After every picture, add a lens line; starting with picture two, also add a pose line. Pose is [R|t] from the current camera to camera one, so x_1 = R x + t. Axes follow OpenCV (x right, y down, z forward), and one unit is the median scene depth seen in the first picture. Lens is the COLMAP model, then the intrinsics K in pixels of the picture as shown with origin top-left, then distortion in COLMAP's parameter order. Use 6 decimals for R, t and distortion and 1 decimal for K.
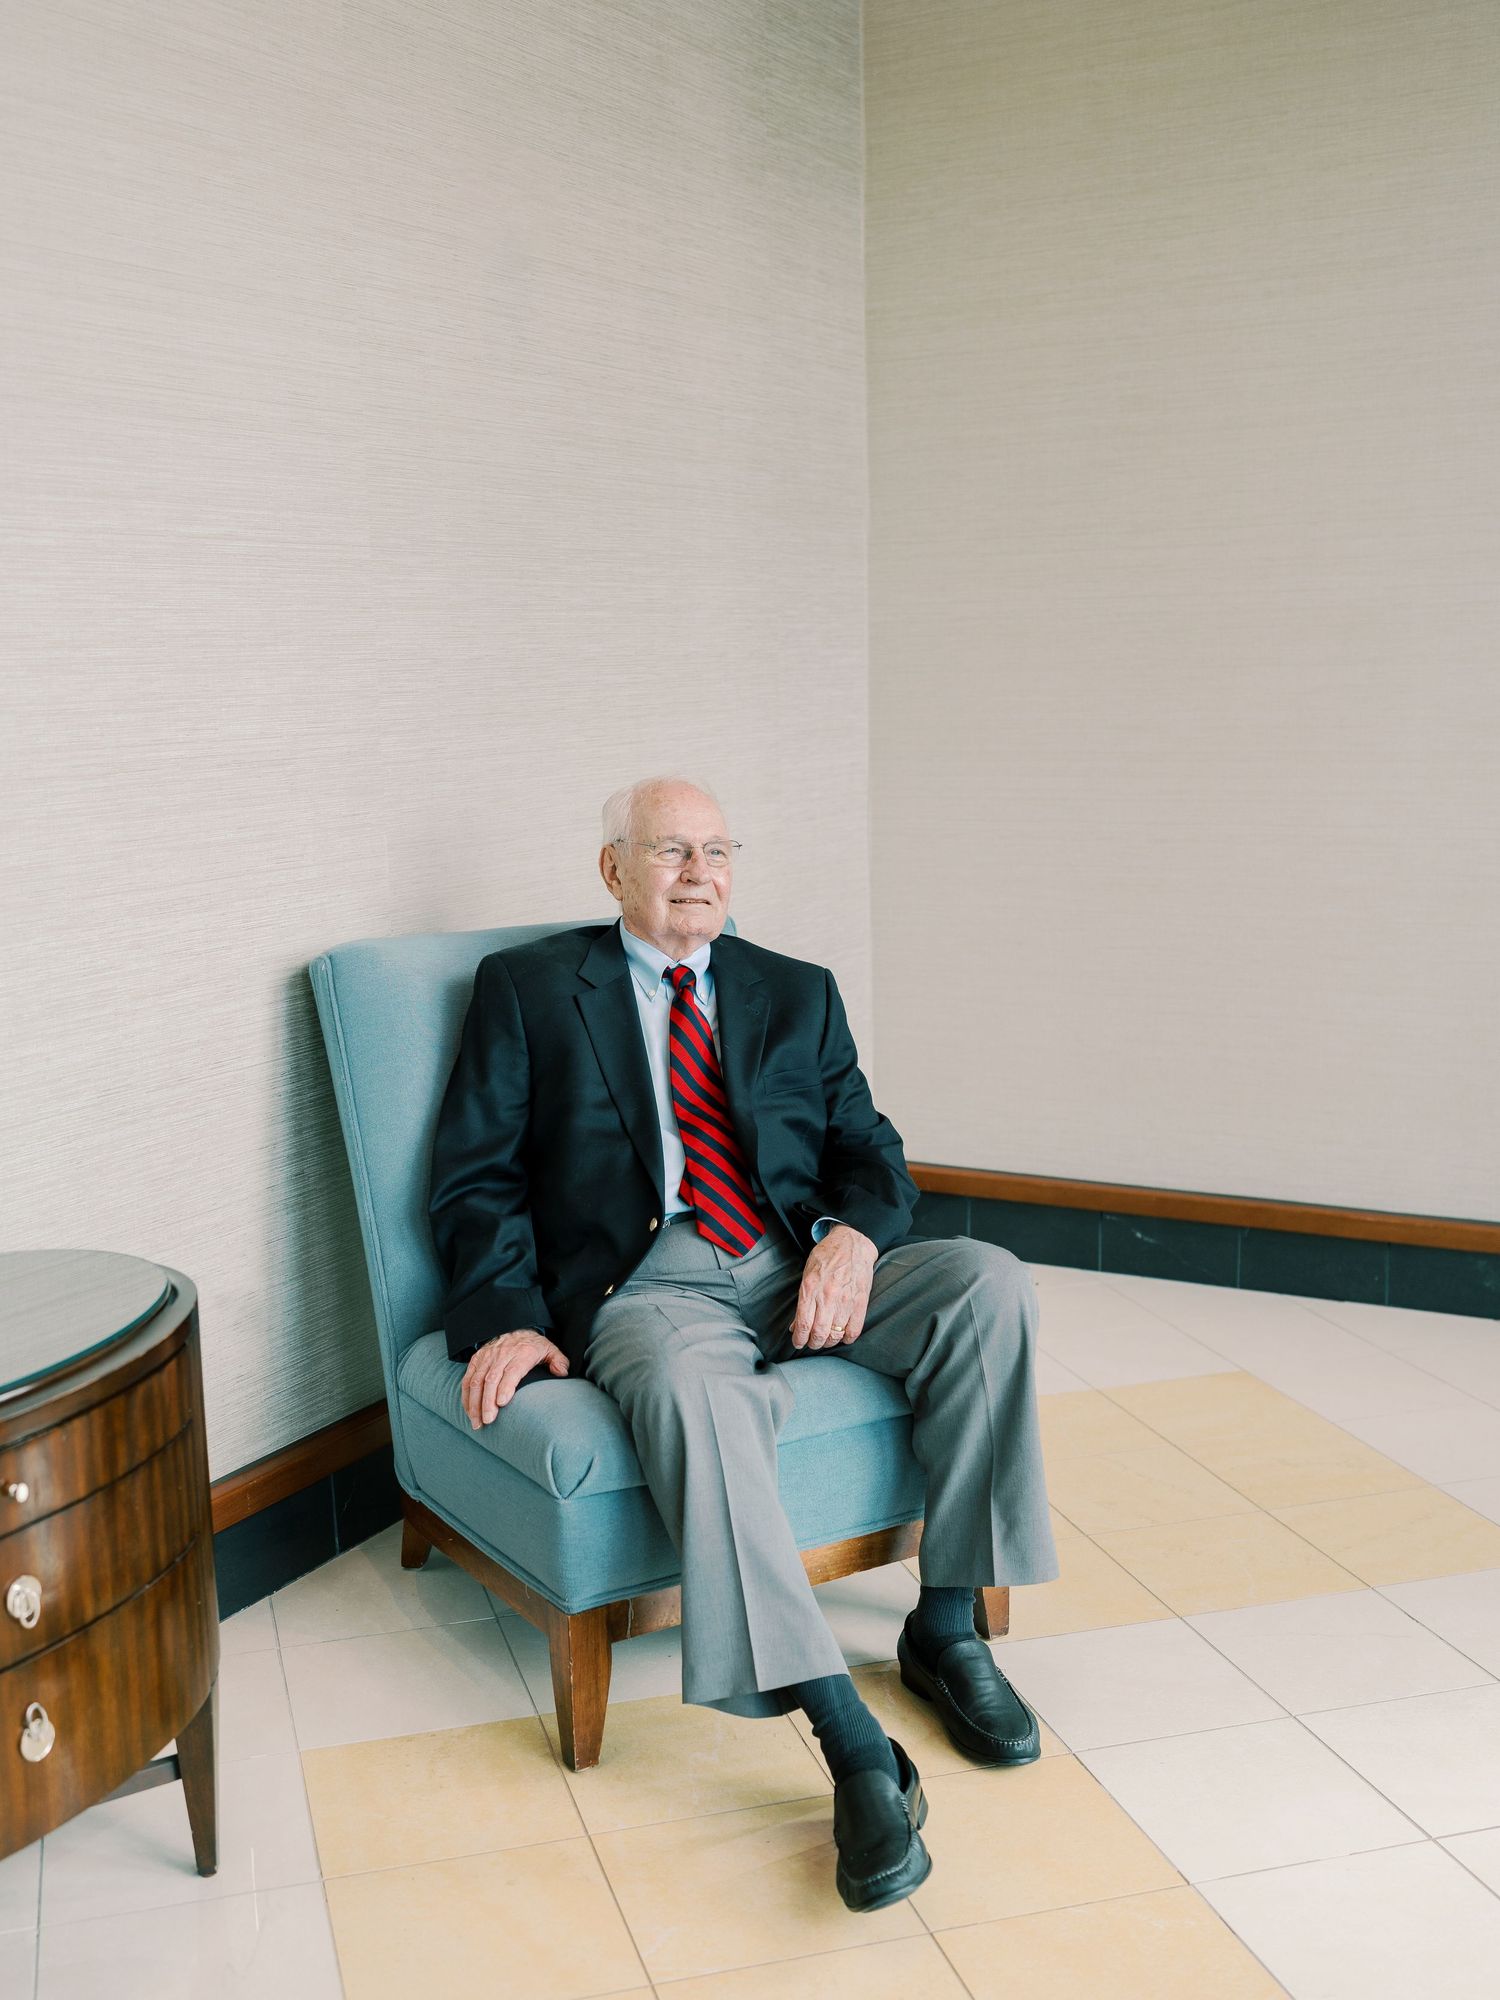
lens RADIAL K [[2263.6, 0, 750.0], [0, 2263.6, 1000.0], [0, 0, 1]] dist [0.011087, -0.011470]
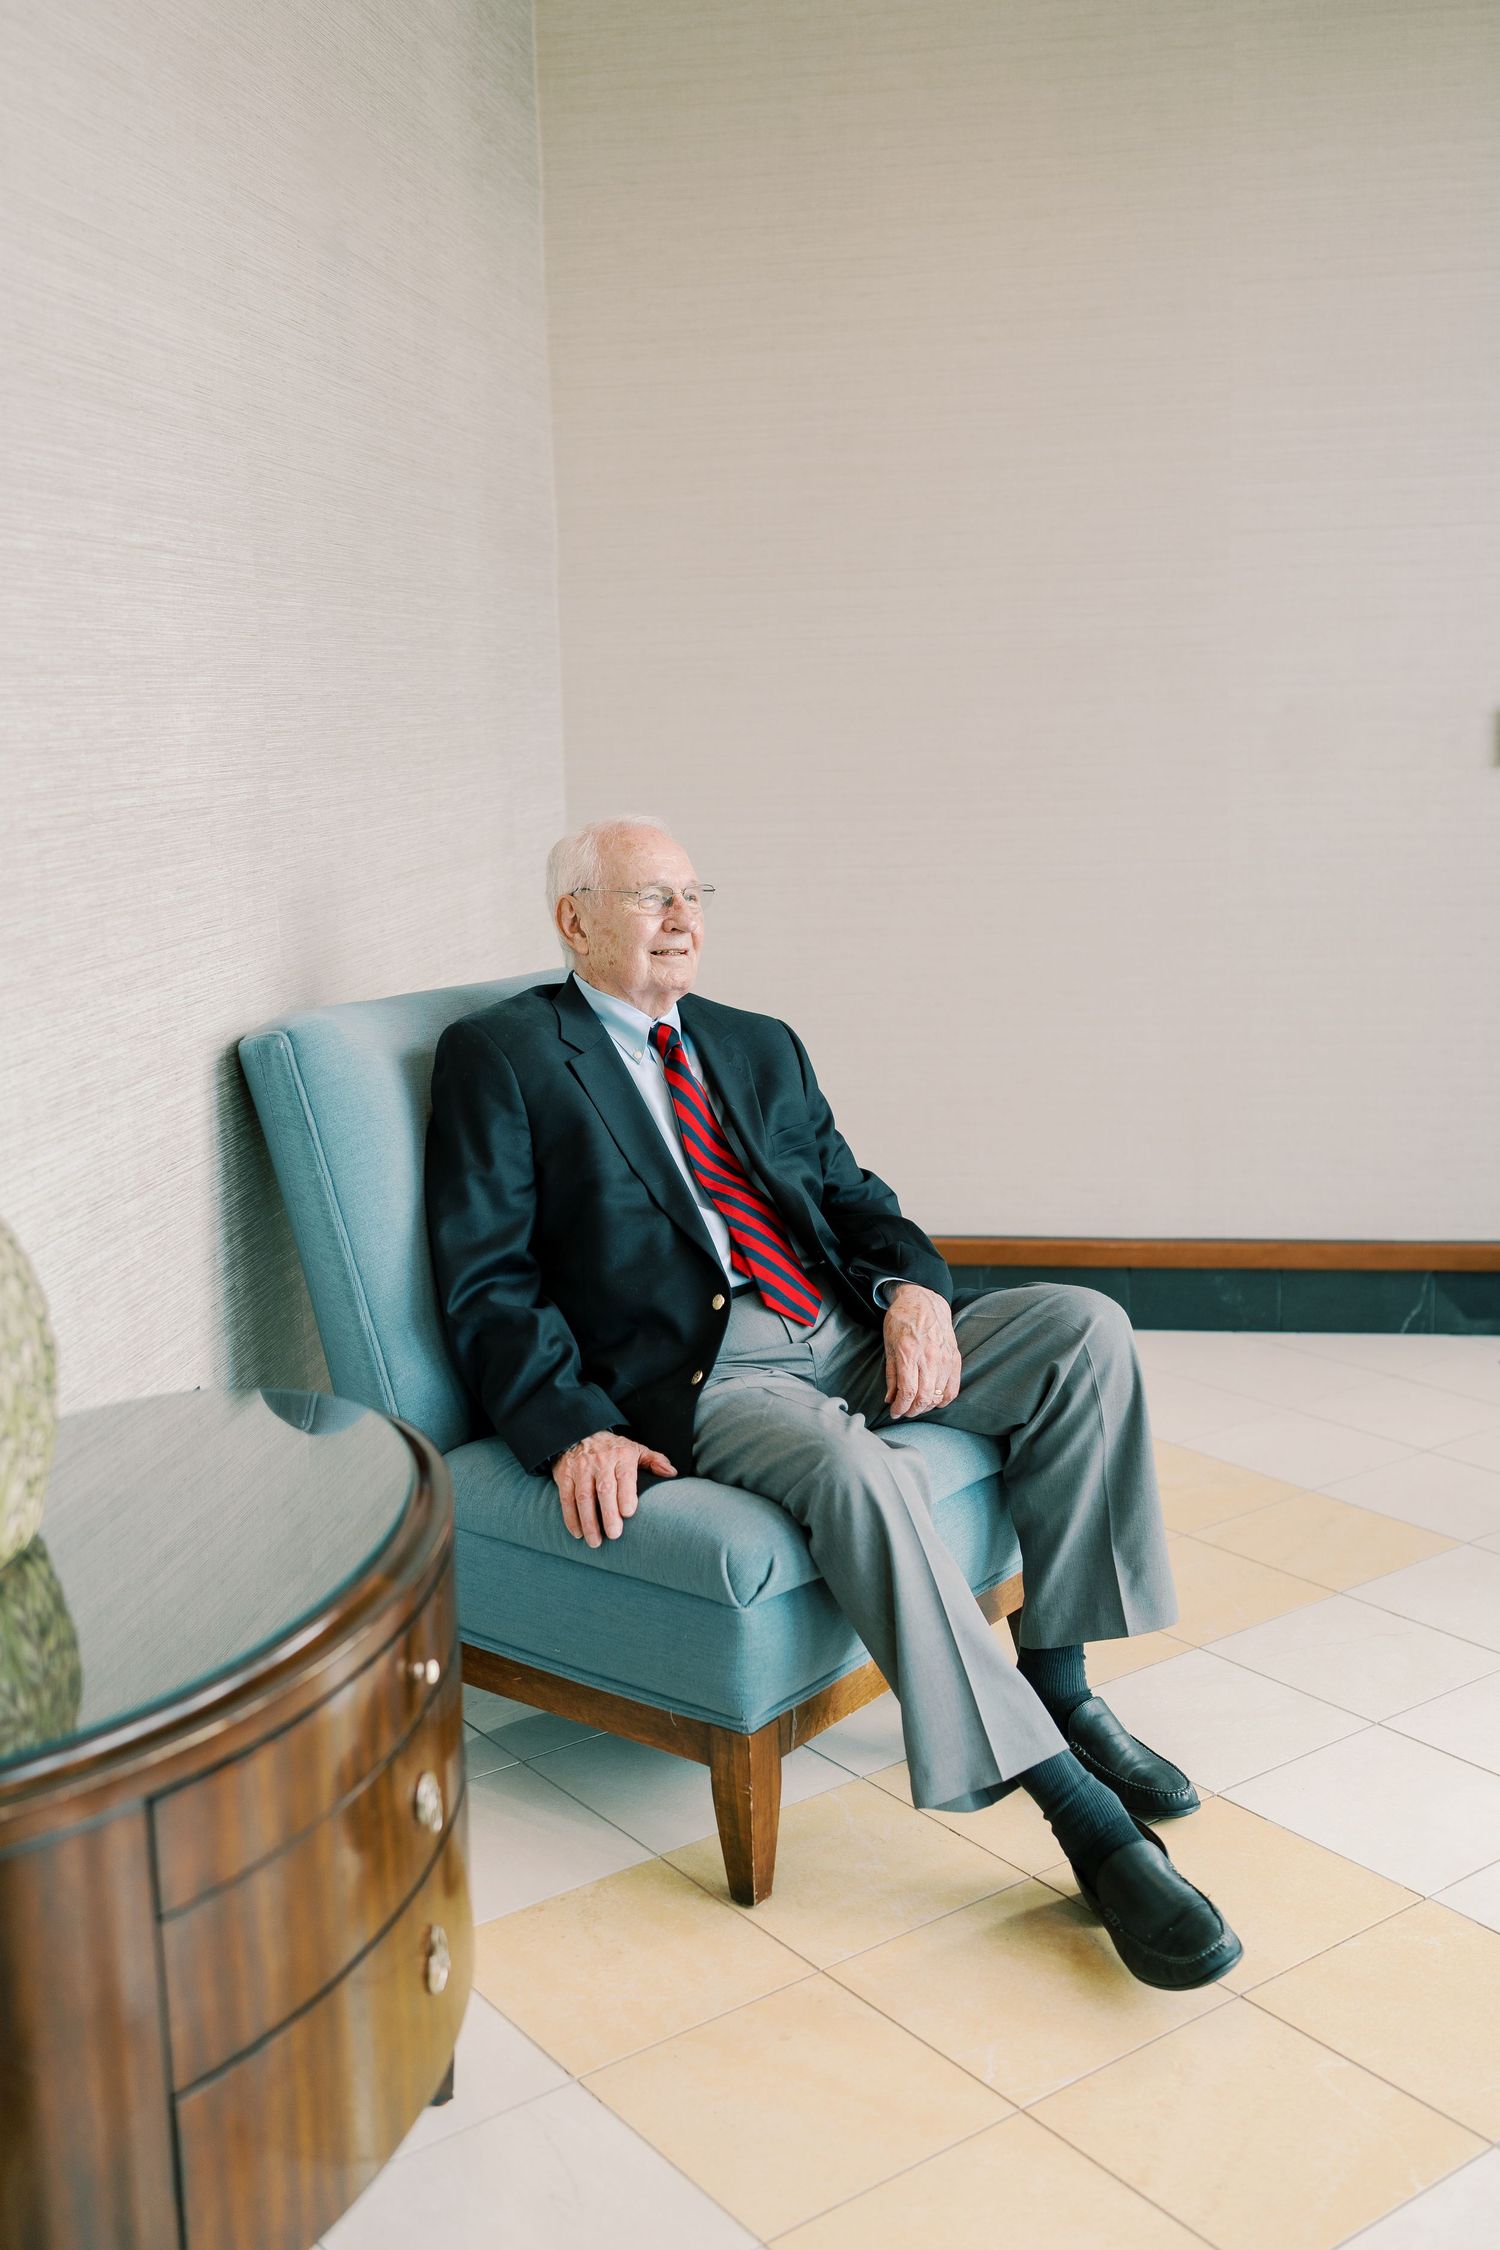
lens RADIAL K [[2324.7, 0, 751.5], [0, 2324.7, 1037.4], [0, 0, 1]] dist [-0.007484, 0.026185]
pose [[0.933645, -0.054787, 0.353984, -0.349638], [0.060639, 0.998145, -0.005450, -0.001872], [-0.353029, 0.026554, 0.935236, 0.108994]]
